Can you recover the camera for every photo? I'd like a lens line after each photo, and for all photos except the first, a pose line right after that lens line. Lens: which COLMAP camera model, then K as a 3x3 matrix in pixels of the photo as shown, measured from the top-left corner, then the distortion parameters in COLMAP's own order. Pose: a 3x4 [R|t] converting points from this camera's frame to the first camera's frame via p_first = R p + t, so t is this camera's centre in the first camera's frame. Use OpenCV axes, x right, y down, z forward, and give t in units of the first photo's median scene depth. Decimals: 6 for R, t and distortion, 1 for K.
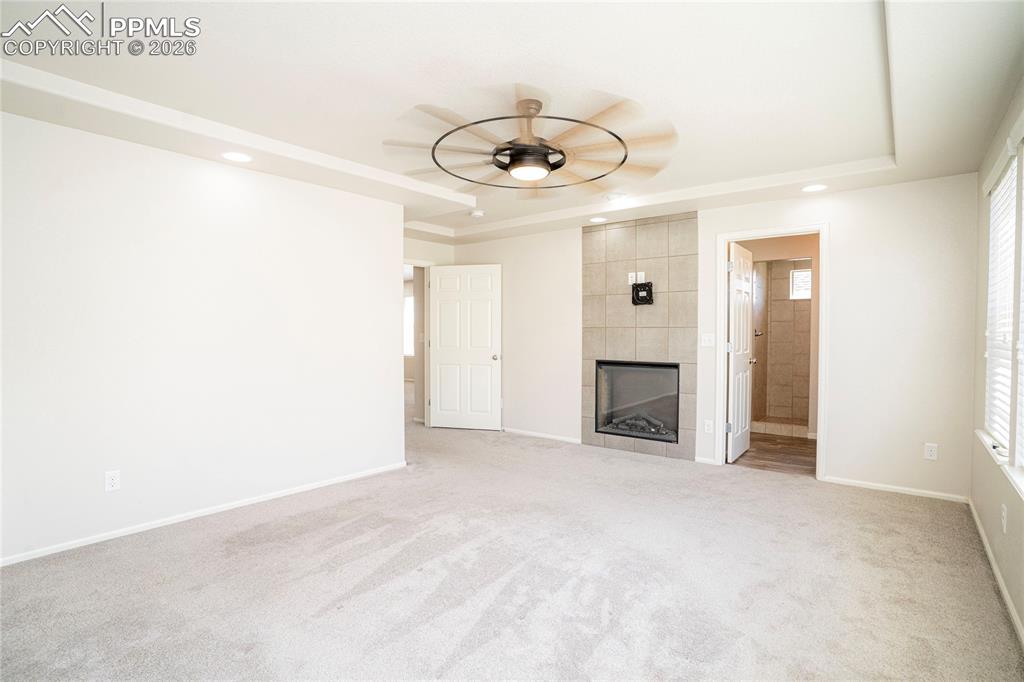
lens RADIAL K [[503.8, 0, 510.8], [0, 503.8, 346.1], [0, 0, 1]] dist [-0.082646, 0.041331]
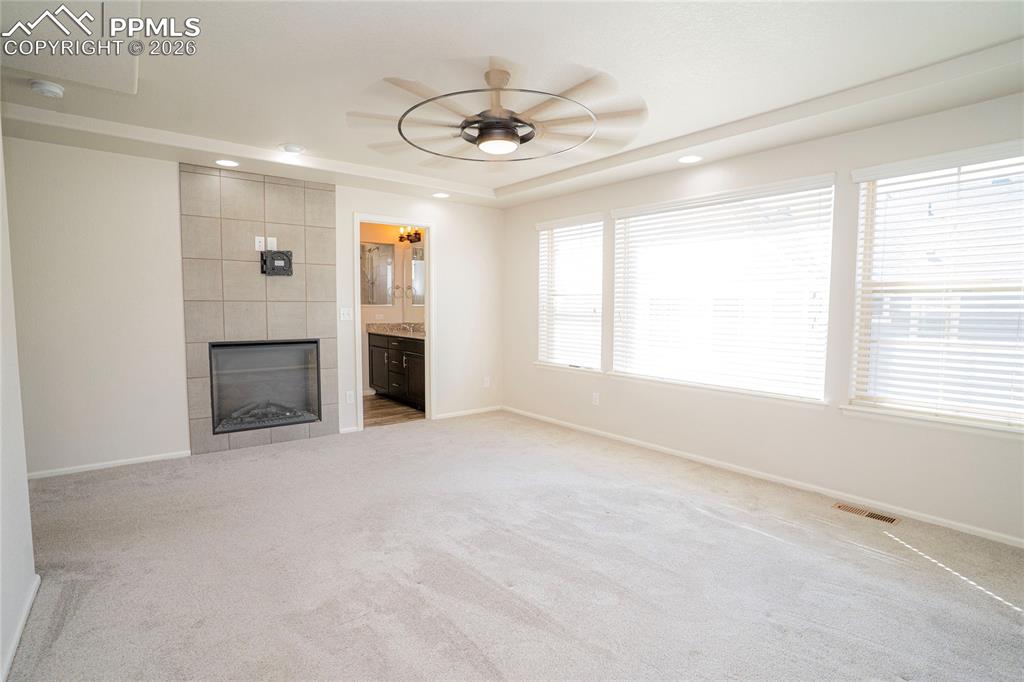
lens RADIAL K [[503.8, 0, 510.8], [0, 503.8, 346.1], [0, 0, 1]] dist [-0.082646, 0.041331]
pose [[0.215115, -0.077906, 0.973476, -0.517306], [0.020177, 0.996955, 0.075326, -0.016249], [-0.976380, 0.003439, 0.216032, 0.419512]]
